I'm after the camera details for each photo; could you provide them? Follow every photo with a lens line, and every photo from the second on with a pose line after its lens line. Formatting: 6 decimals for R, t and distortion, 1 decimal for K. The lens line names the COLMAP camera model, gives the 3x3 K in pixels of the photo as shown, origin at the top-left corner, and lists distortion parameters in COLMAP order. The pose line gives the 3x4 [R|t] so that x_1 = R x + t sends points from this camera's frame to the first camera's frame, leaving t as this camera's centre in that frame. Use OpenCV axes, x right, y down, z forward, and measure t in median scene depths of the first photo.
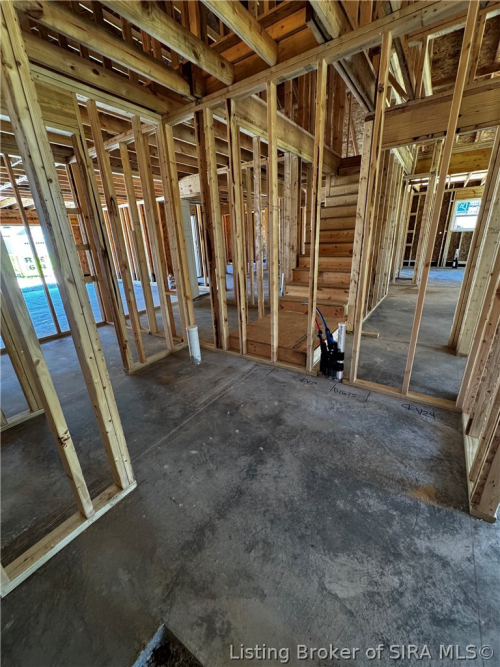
lens RADIAL K [[267.5, 0, 250.8], [0, 267.5, 334.8], [0, 0, 1]] dist [-0.002073, -0.000033]
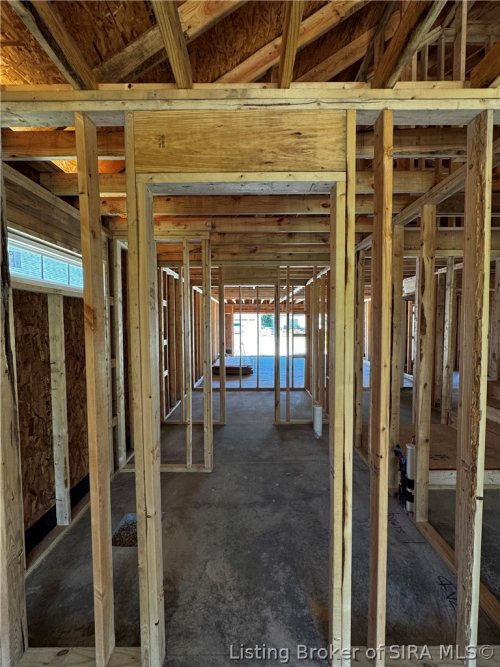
lens RADIAL K [[267.5, 0, 250.8], [0, 267.5, 334.8], [0, 0, 1]] dist [-0.002073, -0.000033]
pose [[0.556241, 0.079066, -0.827251, 0.954720], [-0.300984, 0.947045, -0.111866, -0.170891], [0.774599, 0.311214, 0.550583, -0.088481]]
